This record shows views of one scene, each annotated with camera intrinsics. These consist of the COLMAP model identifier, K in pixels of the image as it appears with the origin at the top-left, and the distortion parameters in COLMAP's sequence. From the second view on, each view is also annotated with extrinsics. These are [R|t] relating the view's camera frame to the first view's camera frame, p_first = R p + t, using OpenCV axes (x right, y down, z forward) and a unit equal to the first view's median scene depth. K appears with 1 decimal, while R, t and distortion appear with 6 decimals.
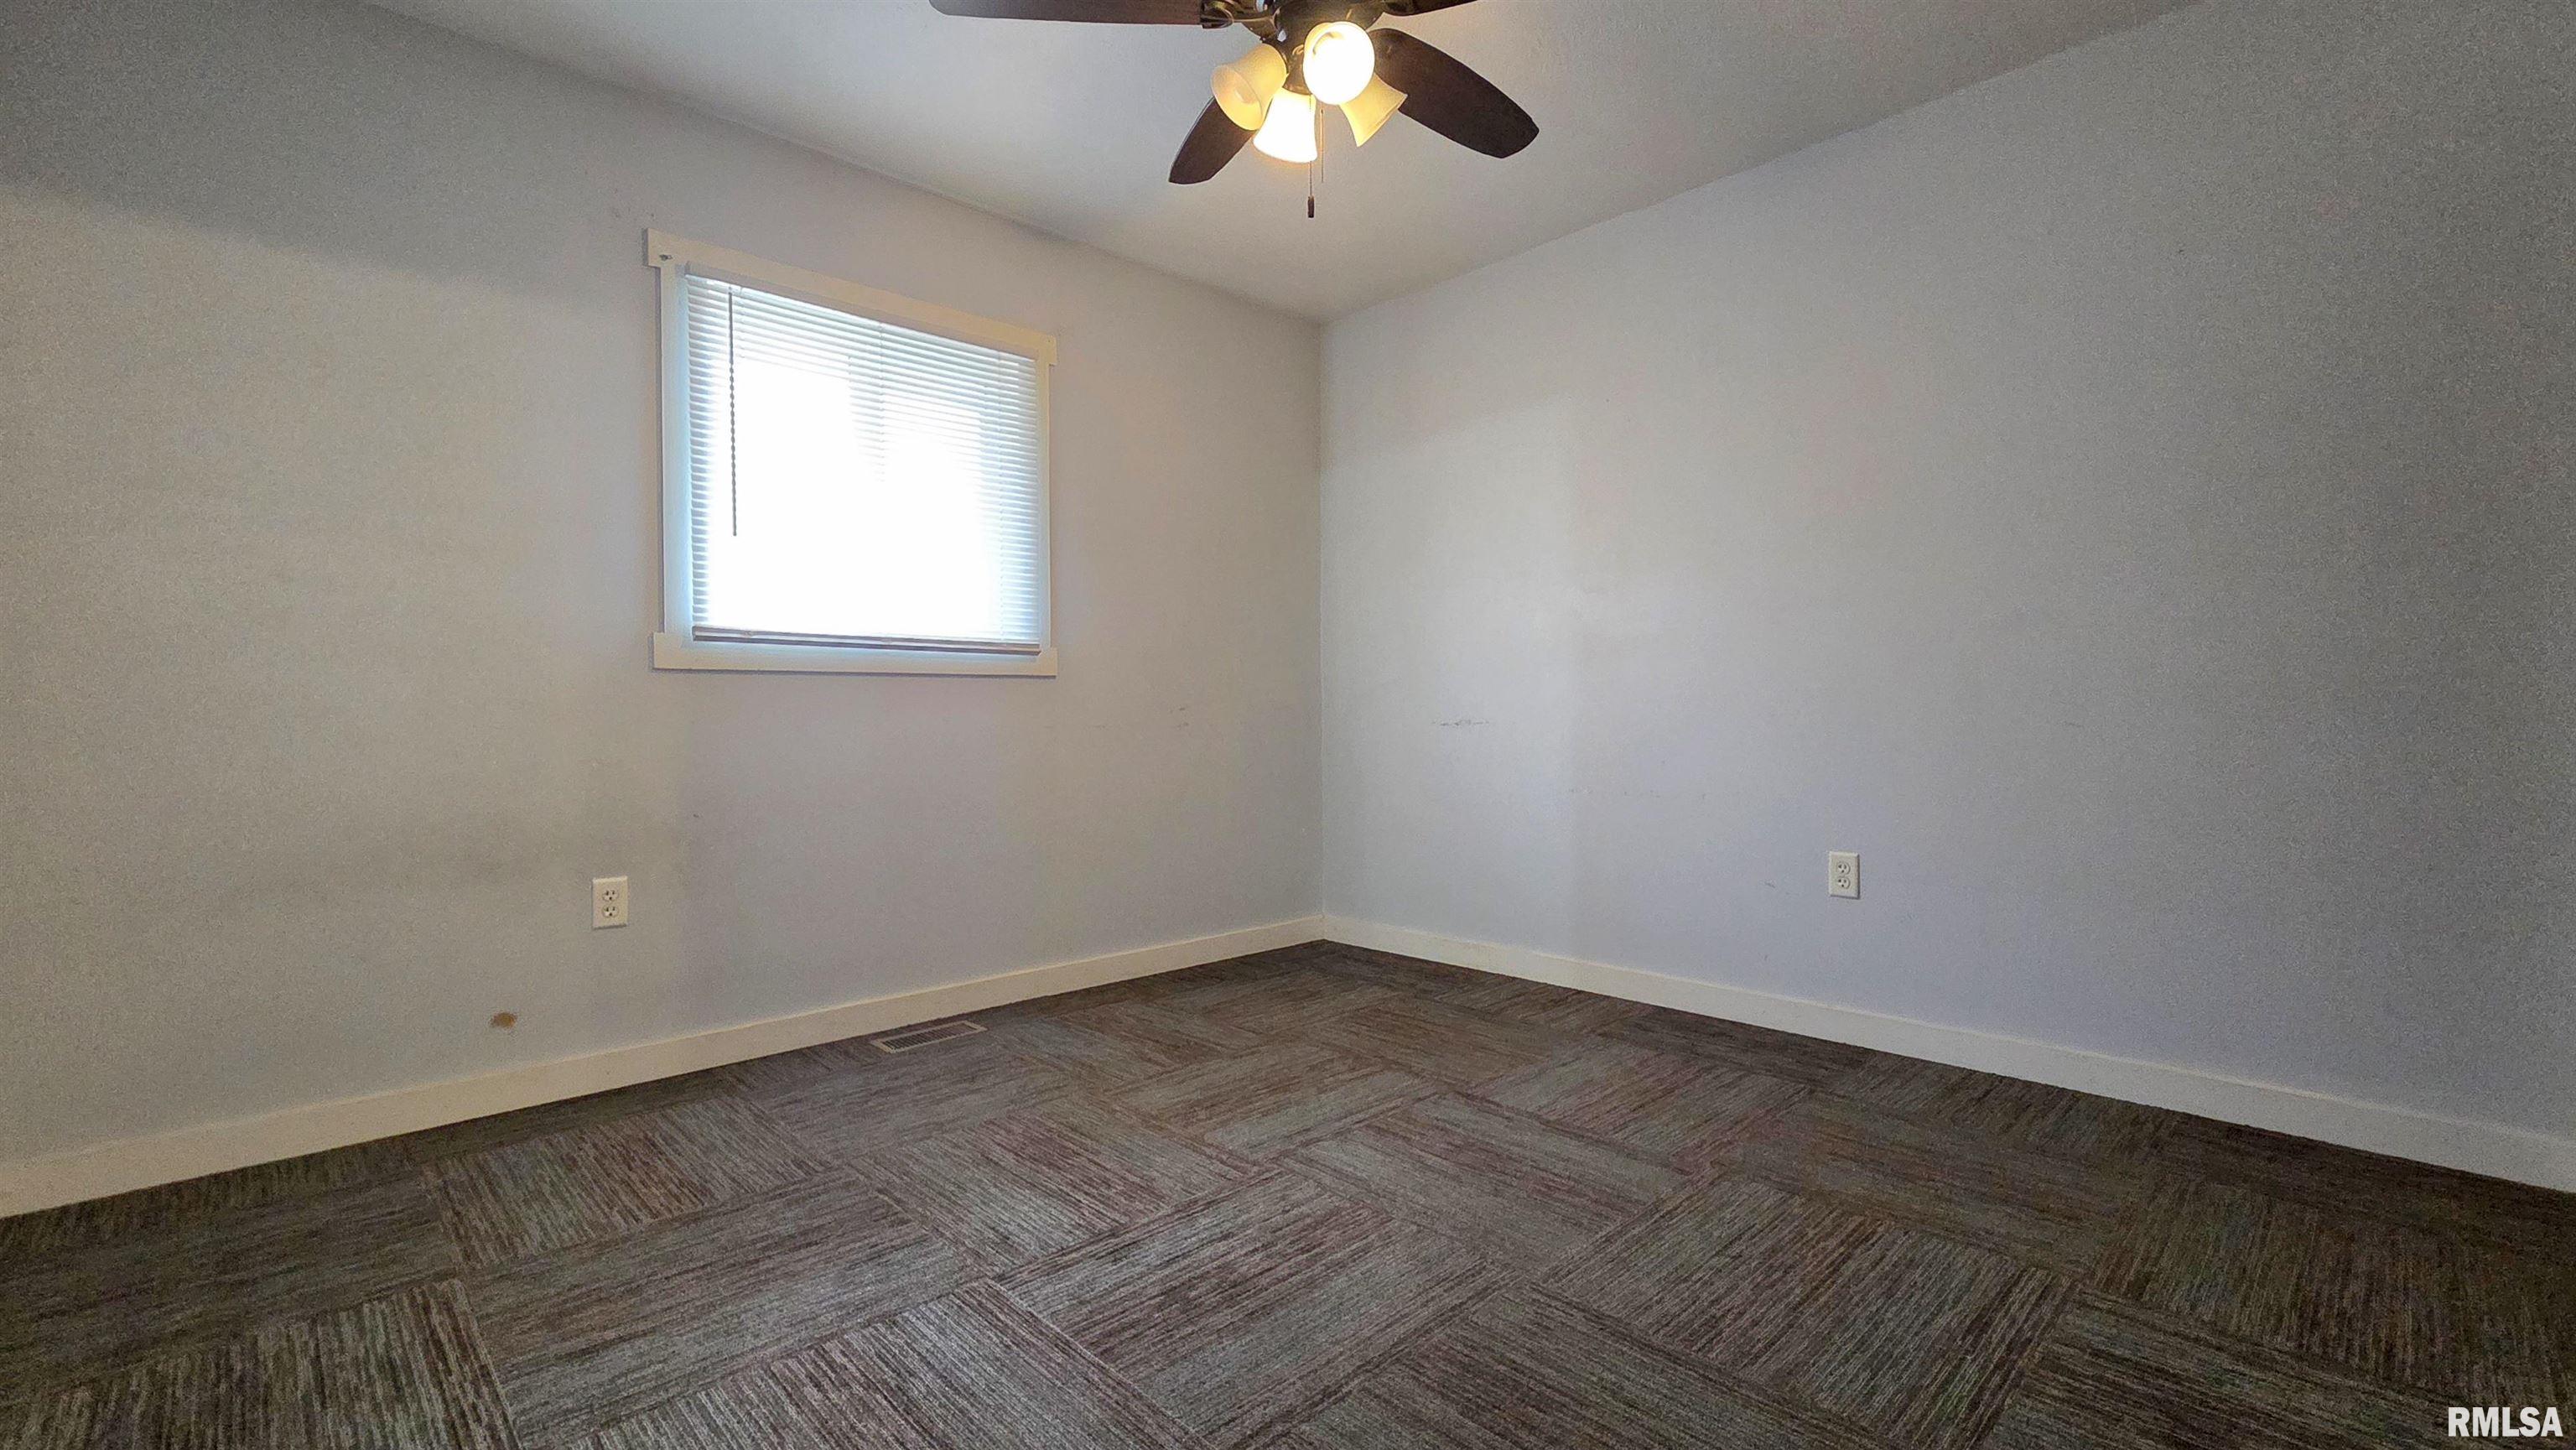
lens RADIAL K [[1072.0, 0, 1288.0], [0, 1072.0, 725.0], [0, 0, 1]] dist [-0.000700, -0.000158]
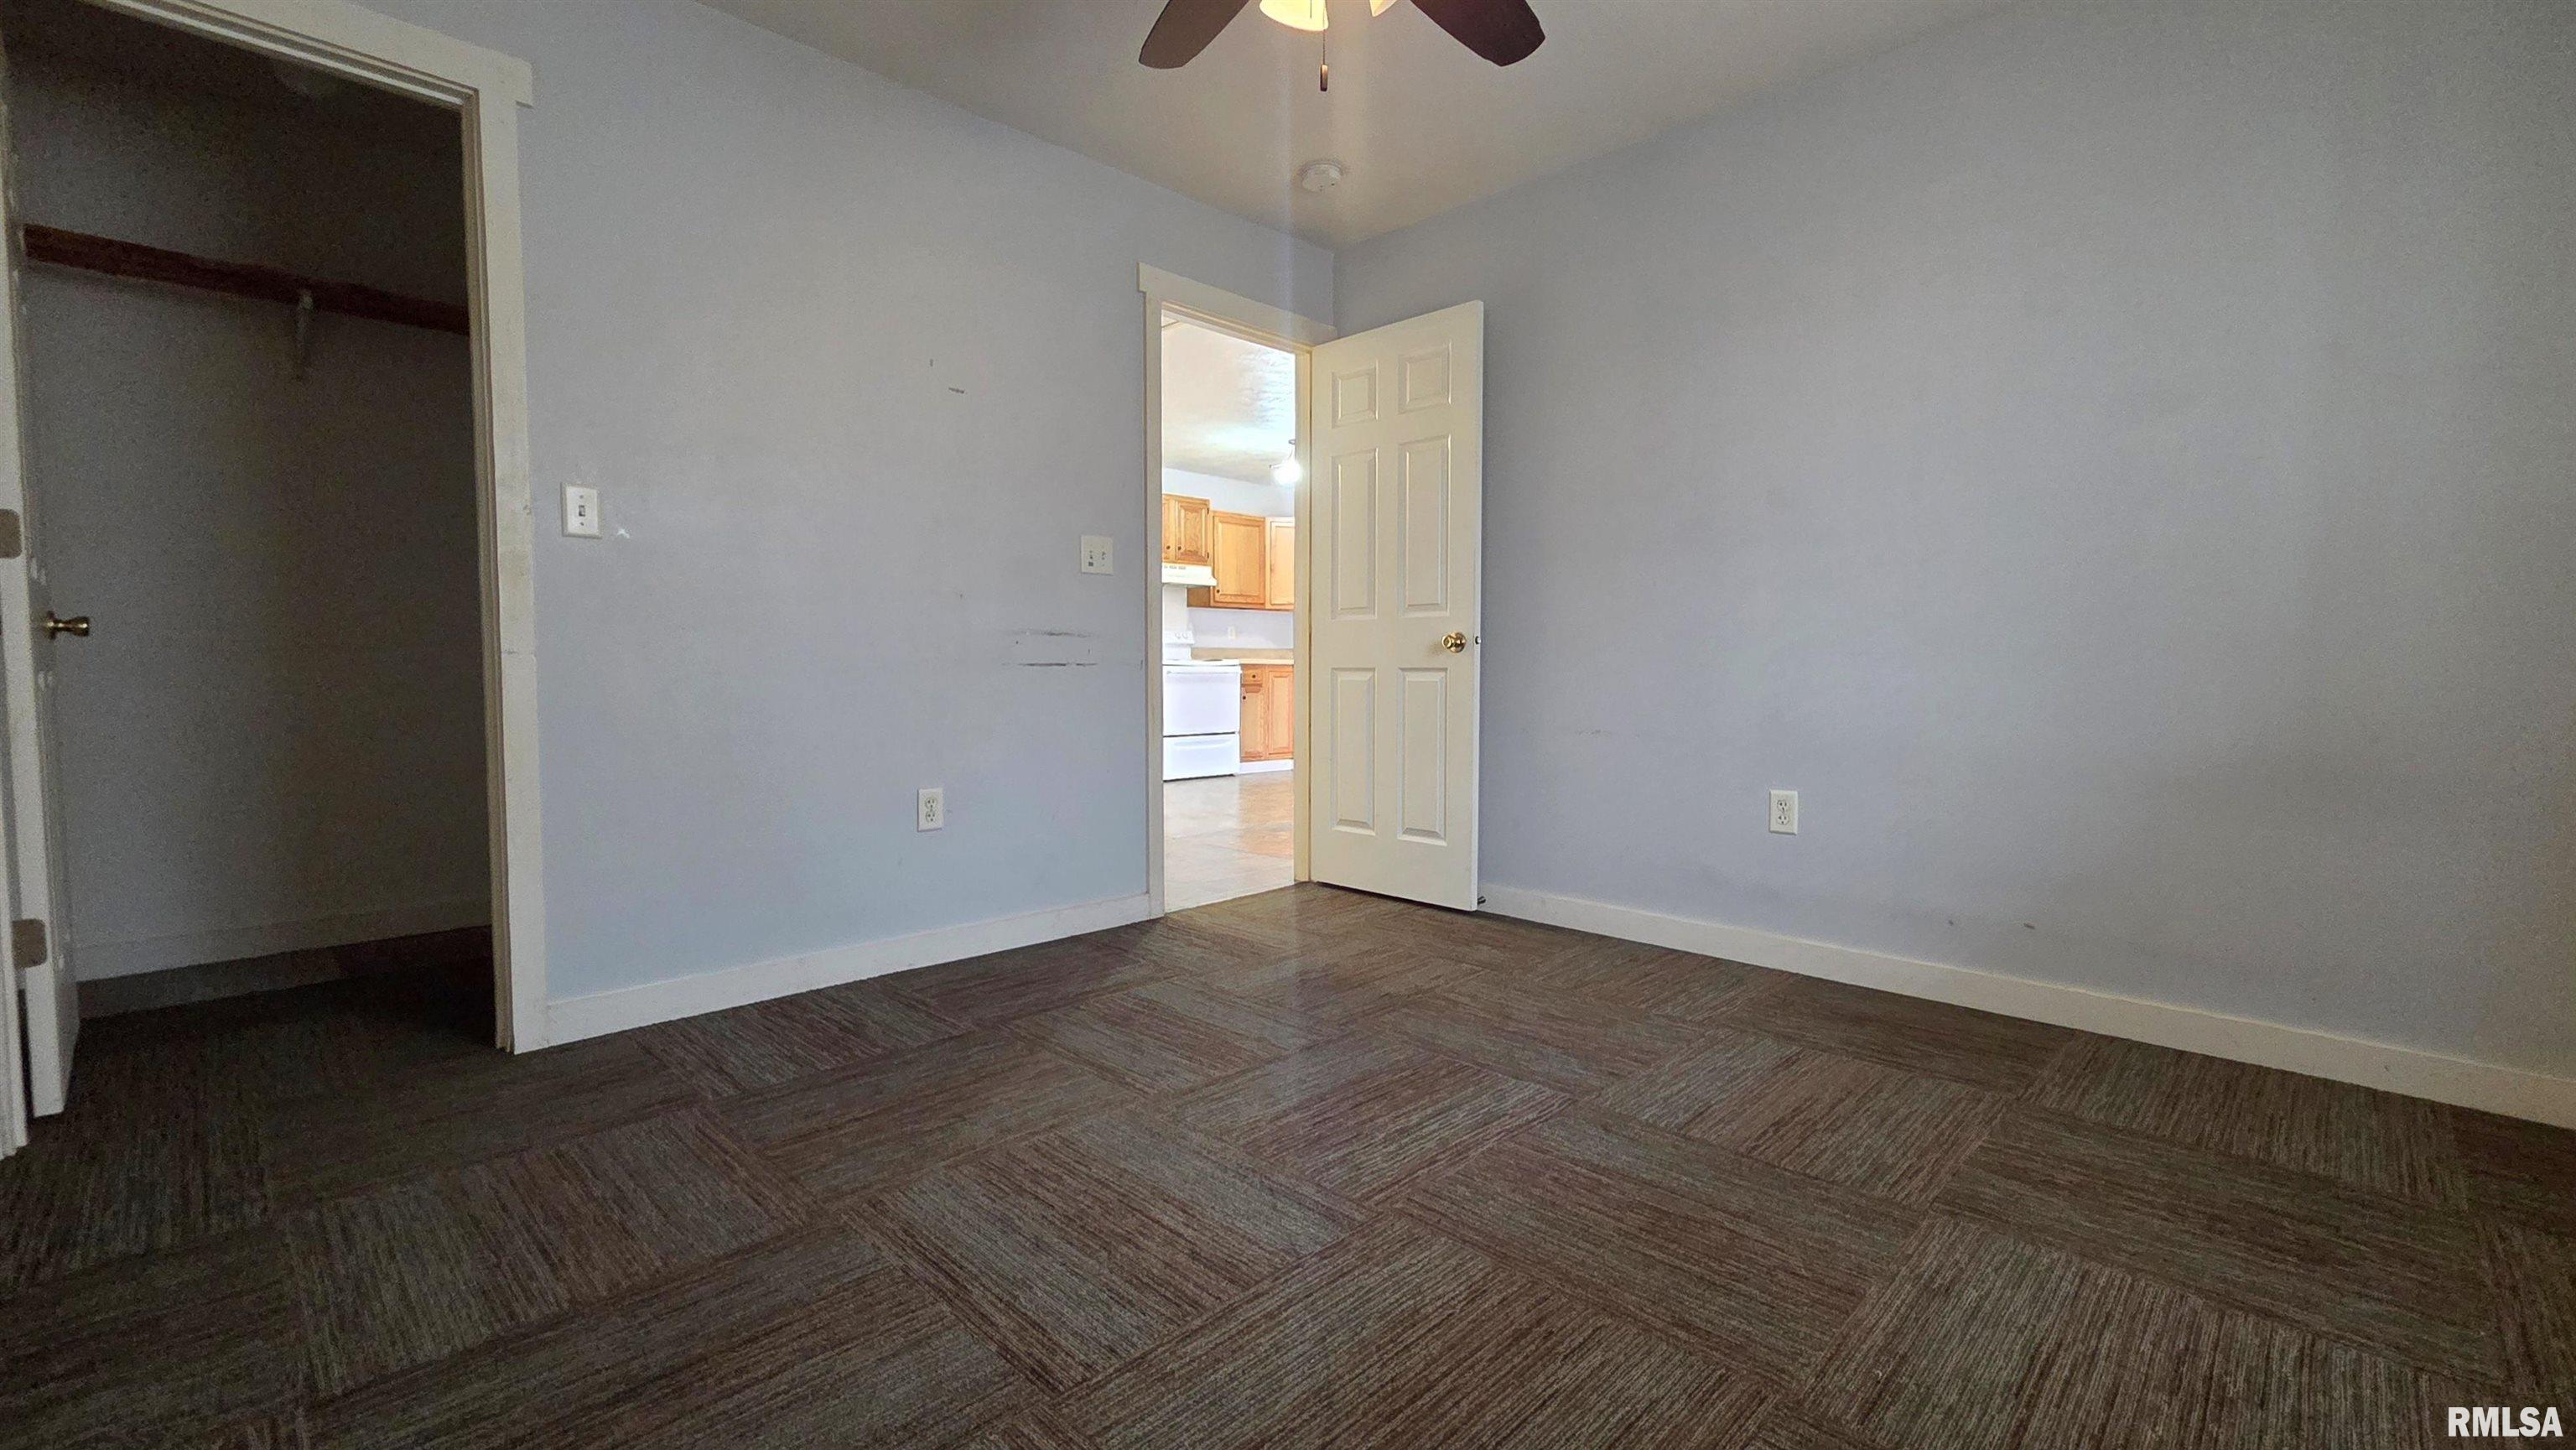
lens RADIAL K [[1072.0, 0, 1288.0], [0, 1072.0, 725.0], [0, 0, 1]] dist [-0.000700, -0.000158]
pose [[-0.999768, 0.005403, -0.020850, 0.068614], [0.004024, 0.997838, 0.065592, 0.000706], [0.021159, 0.065493, -0.997629, 1.813385]]
